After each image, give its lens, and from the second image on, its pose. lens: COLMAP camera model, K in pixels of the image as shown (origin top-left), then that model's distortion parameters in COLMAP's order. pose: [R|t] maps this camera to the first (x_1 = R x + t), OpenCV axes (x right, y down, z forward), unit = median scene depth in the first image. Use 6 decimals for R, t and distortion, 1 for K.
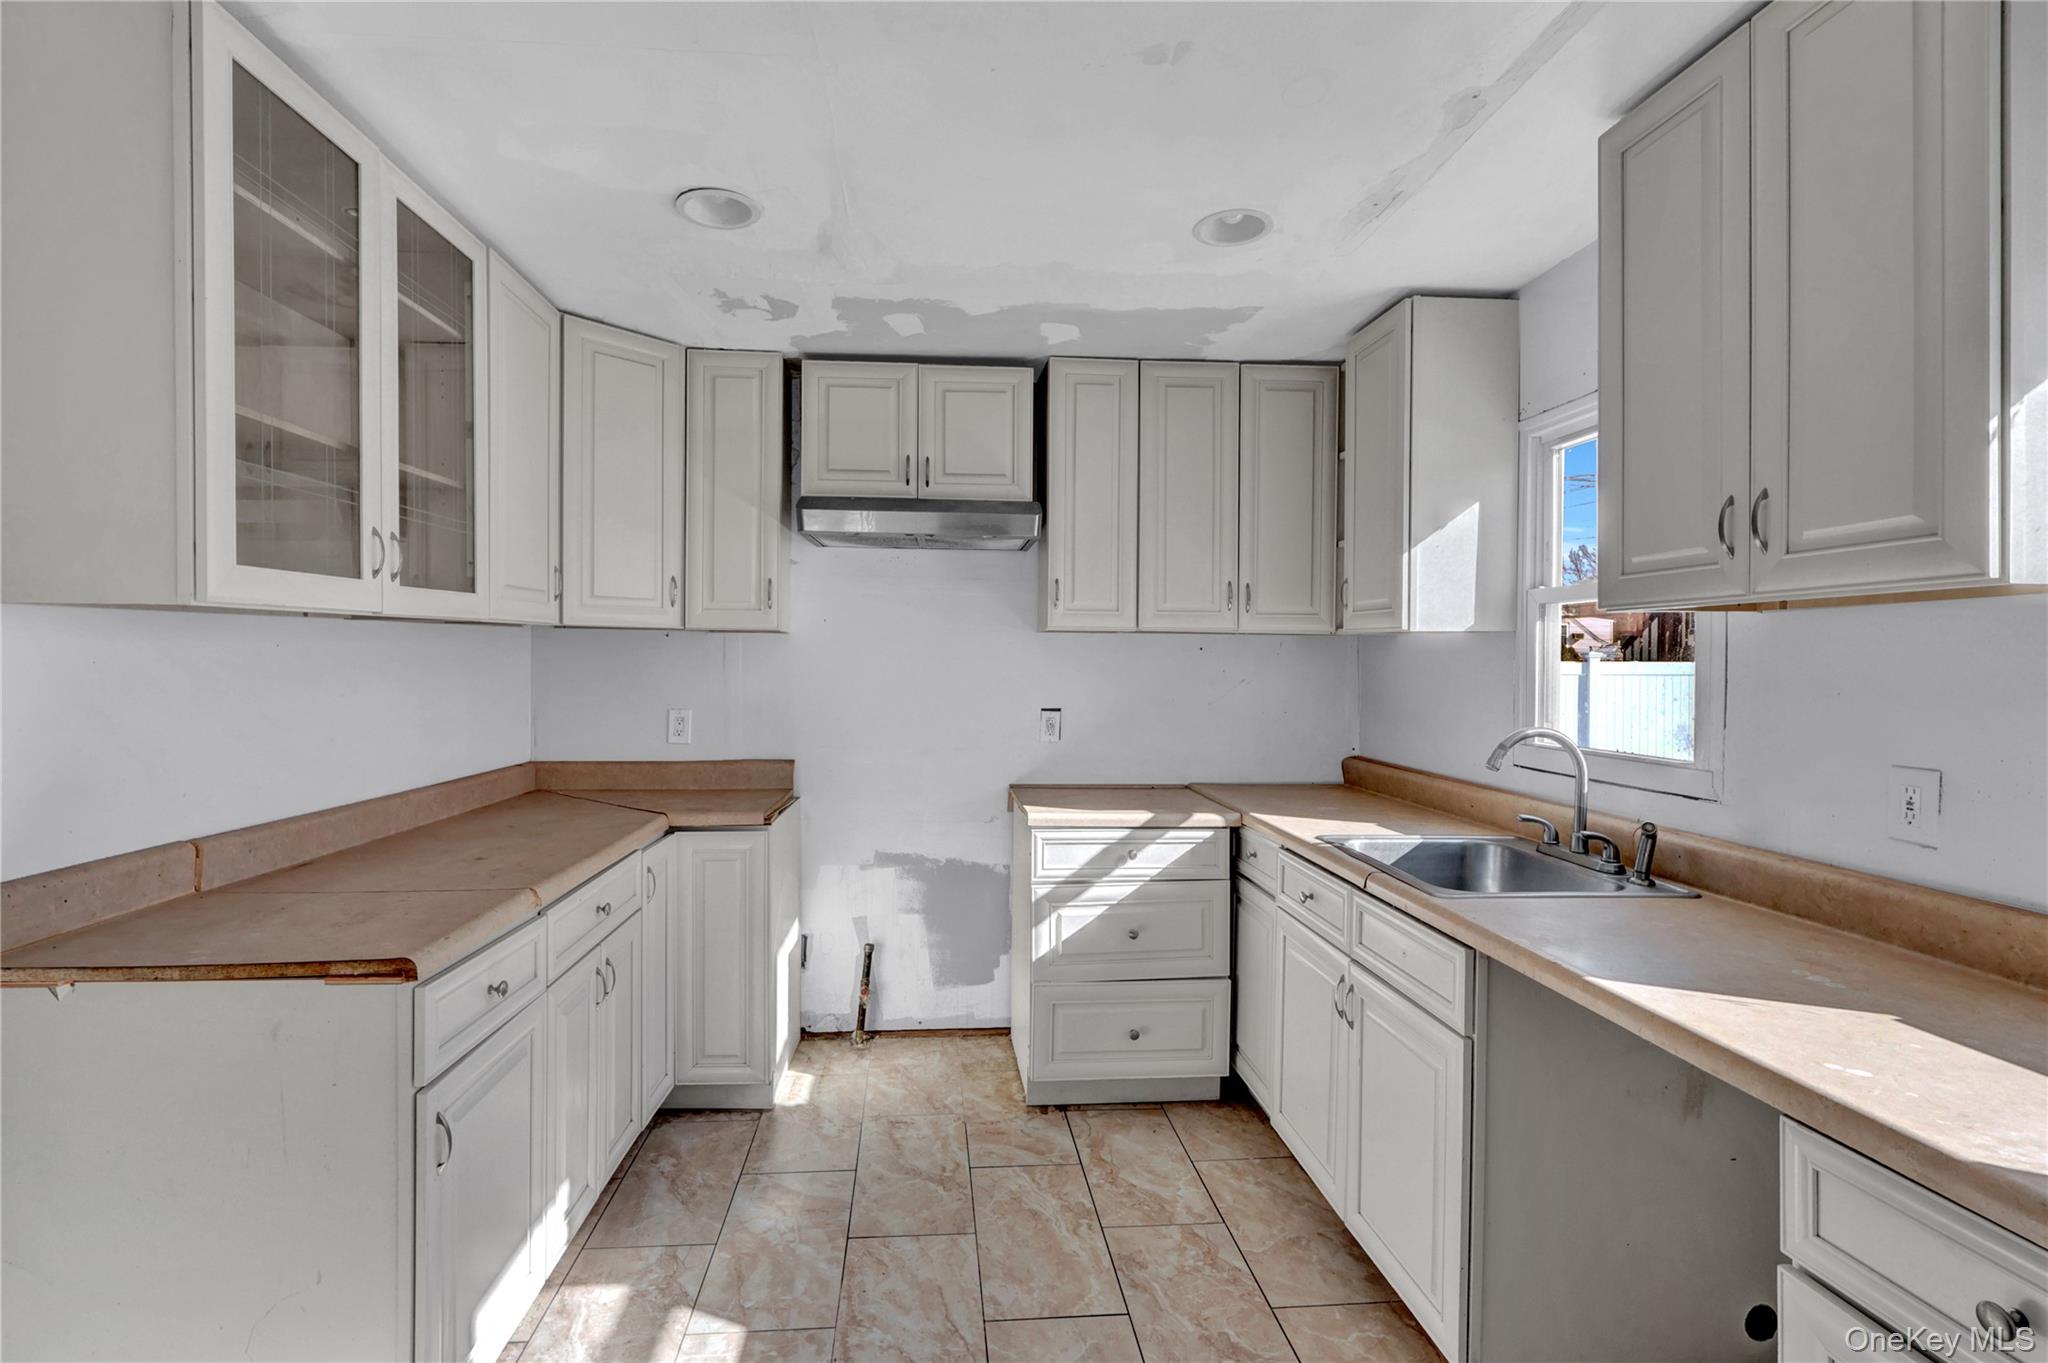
lens RADIAL K [[952.3, 0, 1015.4], [0, 952.3, 667.5], [0, 0, 1]] dist [-0.000165, 0.000832]
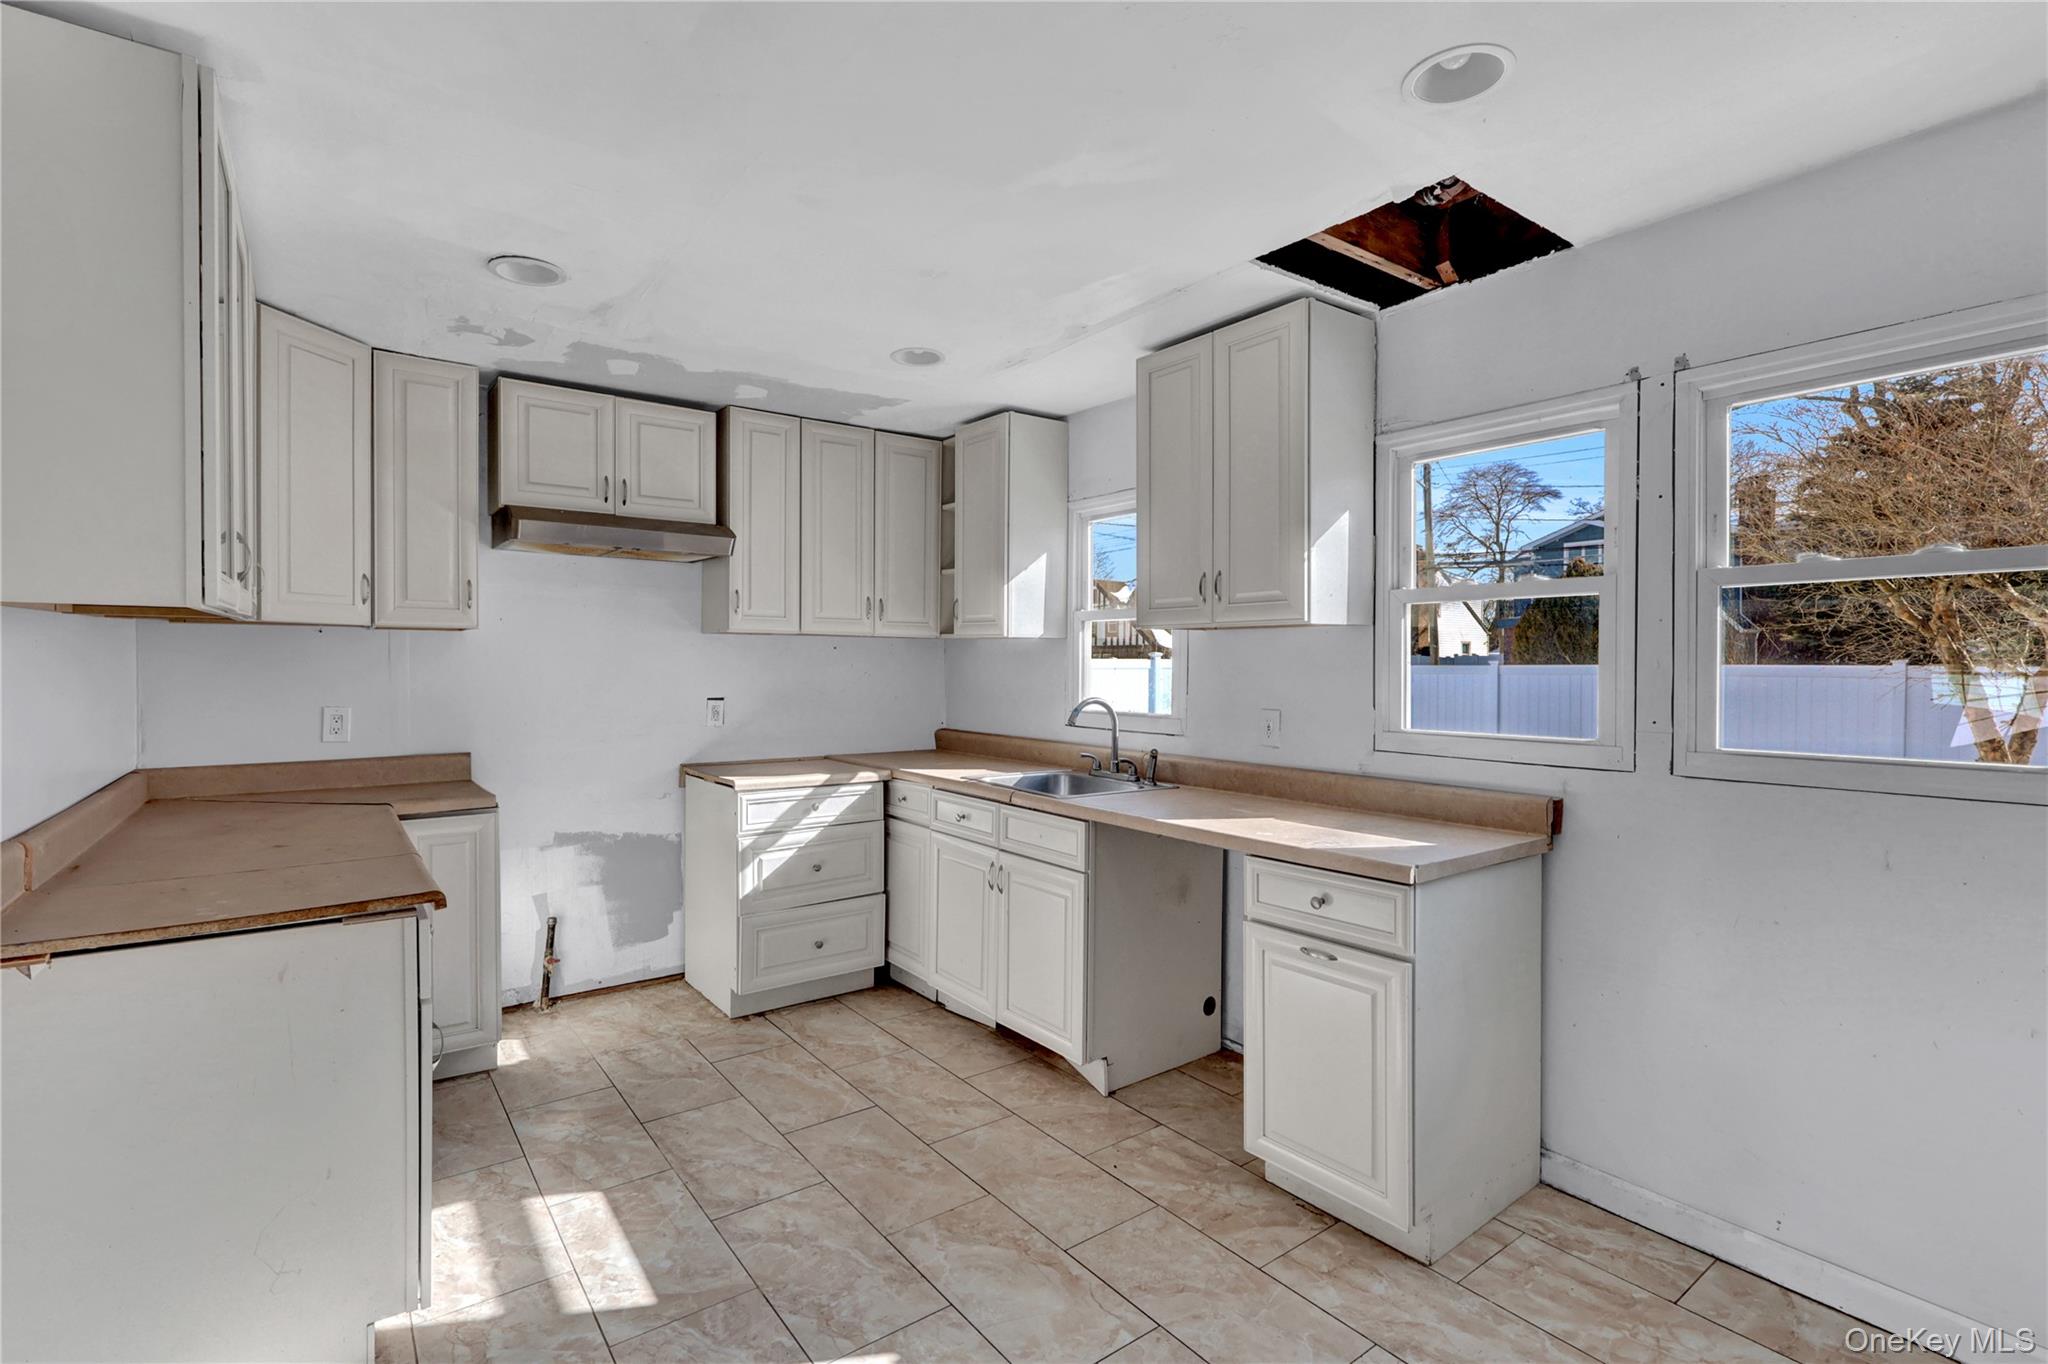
lens RADIAL K [[952.3, 0, 1023.0], [0, 952.3, 676.4], [0, 0, 1]] dist [-0.000165, 0.000832]
pose [[0.846297, -0.011043, 0.532597, -0.328070], [0.004473, 0.999897, 0.013624, 0.002305], [-0.532693, -0.009147, 0.846259, -0.246408]]
